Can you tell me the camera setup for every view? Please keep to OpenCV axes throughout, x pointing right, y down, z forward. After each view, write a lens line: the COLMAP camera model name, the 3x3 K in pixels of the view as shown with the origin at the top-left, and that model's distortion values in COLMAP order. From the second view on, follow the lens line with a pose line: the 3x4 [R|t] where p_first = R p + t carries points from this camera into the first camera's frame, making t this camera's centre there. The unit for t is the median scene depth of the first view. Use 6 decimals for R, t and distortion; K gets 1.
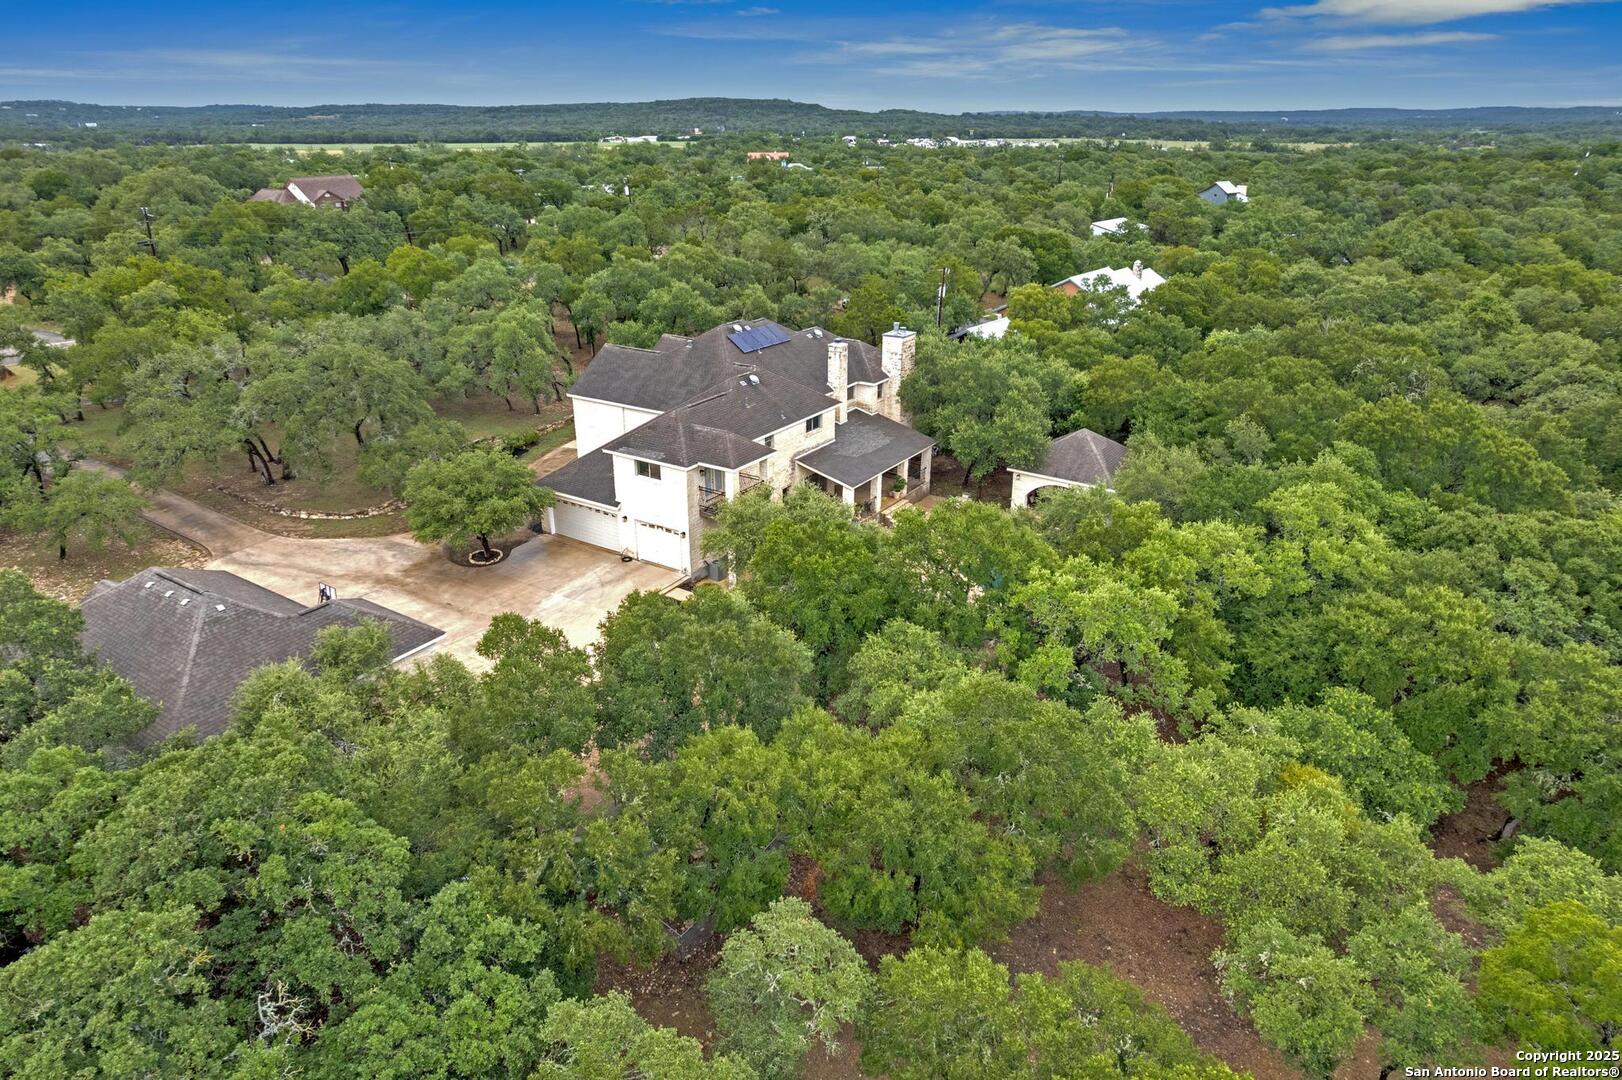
lens RADIAL K [[1031.1, 0, 811.0], [0, 1031.1, 540.0], [0, 0, 1]] dist [-0.085229, 0.076130]
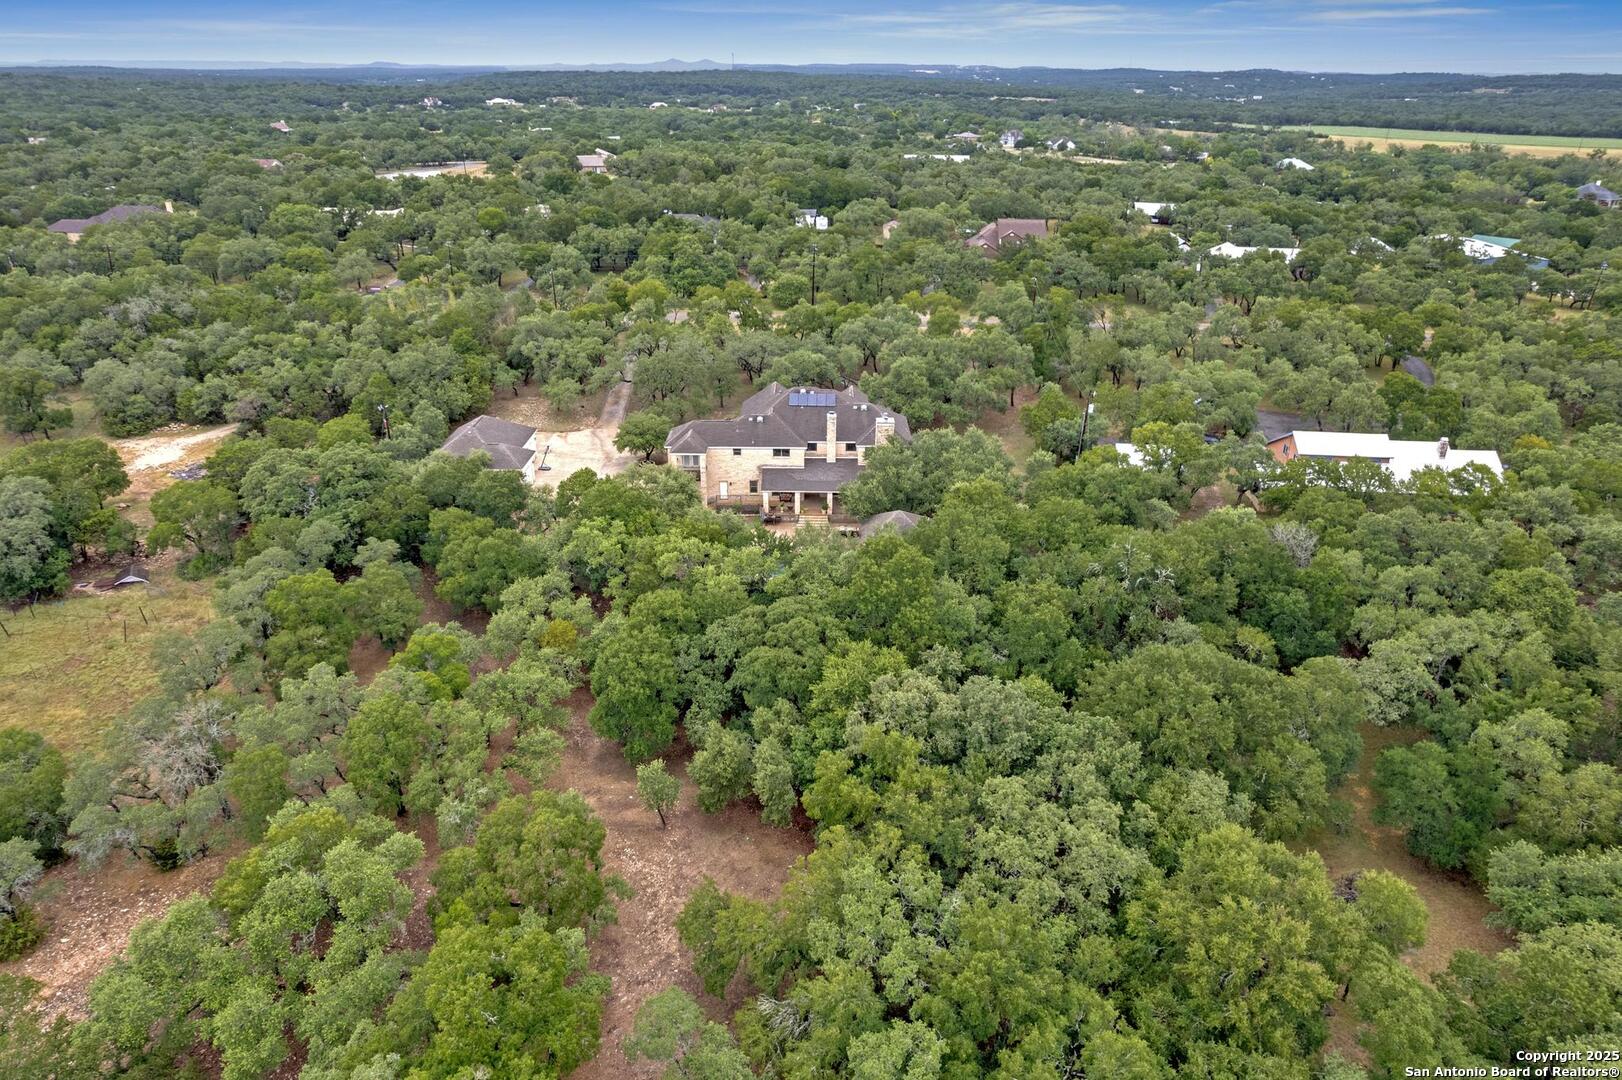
lens RADIAL K [[1031.1, 0, 811.0], [0, 1031.1, 540.0], [0, 0, 1]] dist [-0.085229, 0.076130]
pose [[0.537844, 0.352264, -0.765920, 1.350528], [-0.329042, 0.924175, 0.193989, -0.315400], [0.776180, 0.147684, 0.612972, -0.010715]]
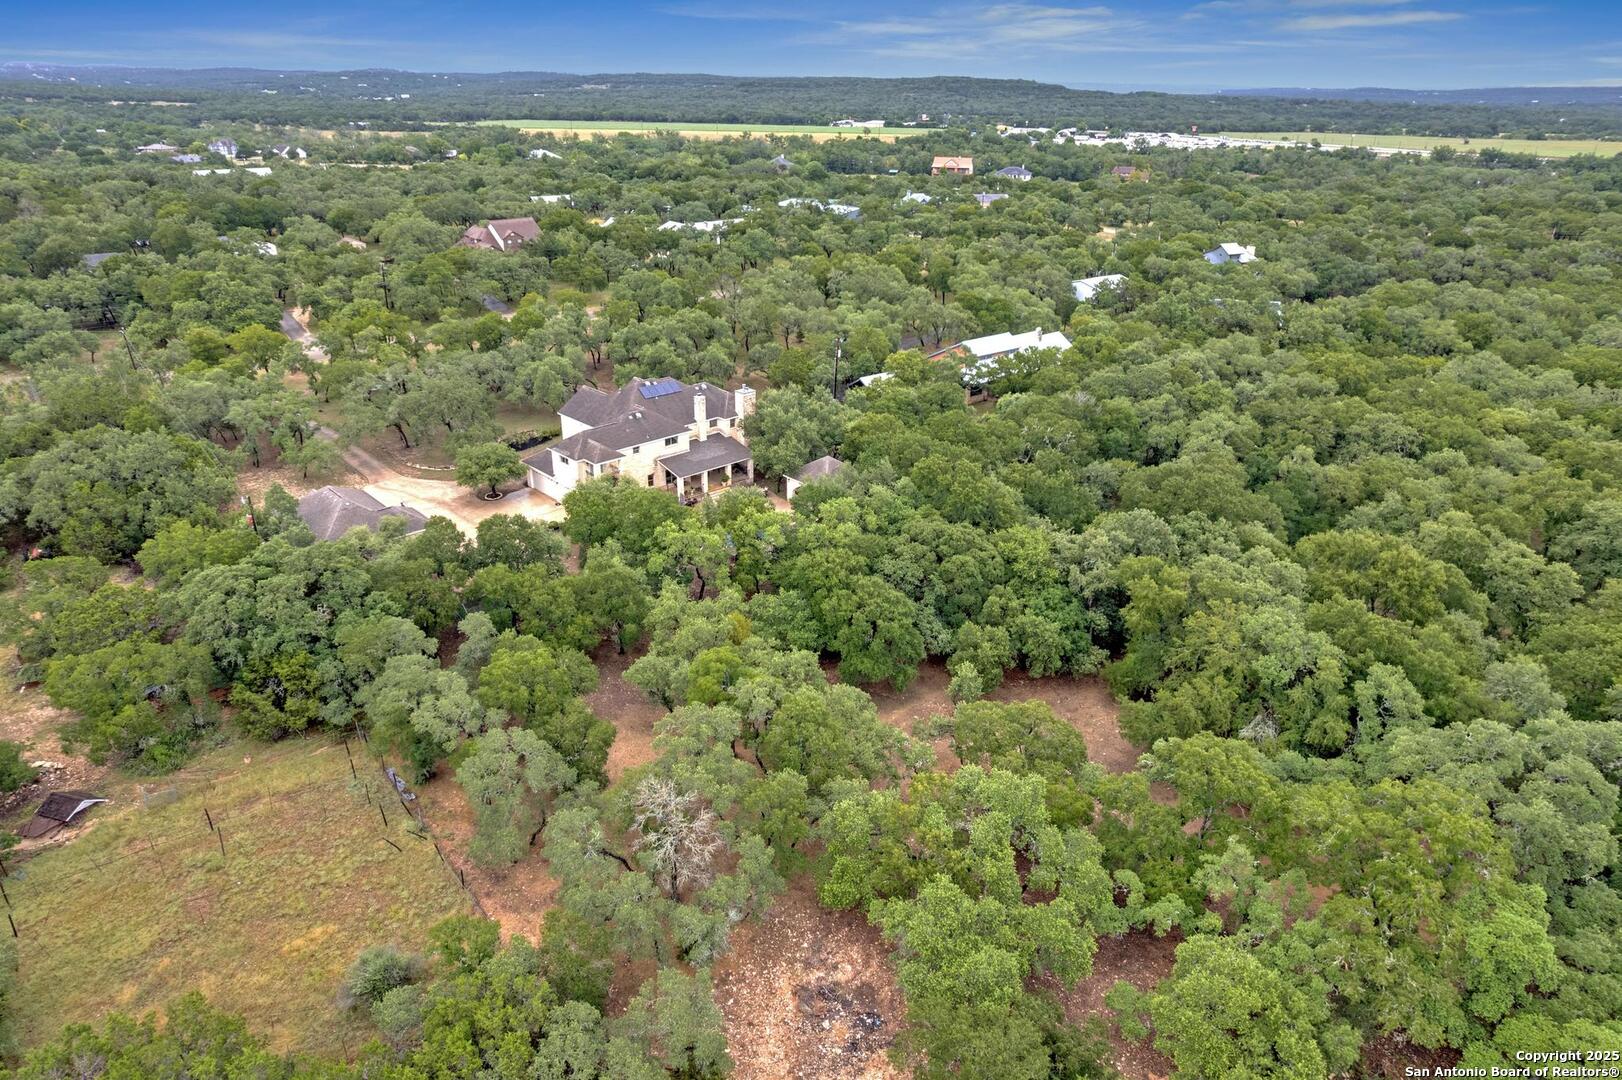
lens RADIAL K [[1031.1, 0, 811.0], [0, 1031.1, 540.0], [0, 0, 1]] dist [-0.085229, 0.076130]
pose [[0.972503, 0.103796, -0.208481, 0.611196], [-0.098122, 0.994471, 0.037405, -0.029296], [0.211211, -0.015920, 0.977311, -0.700131]]
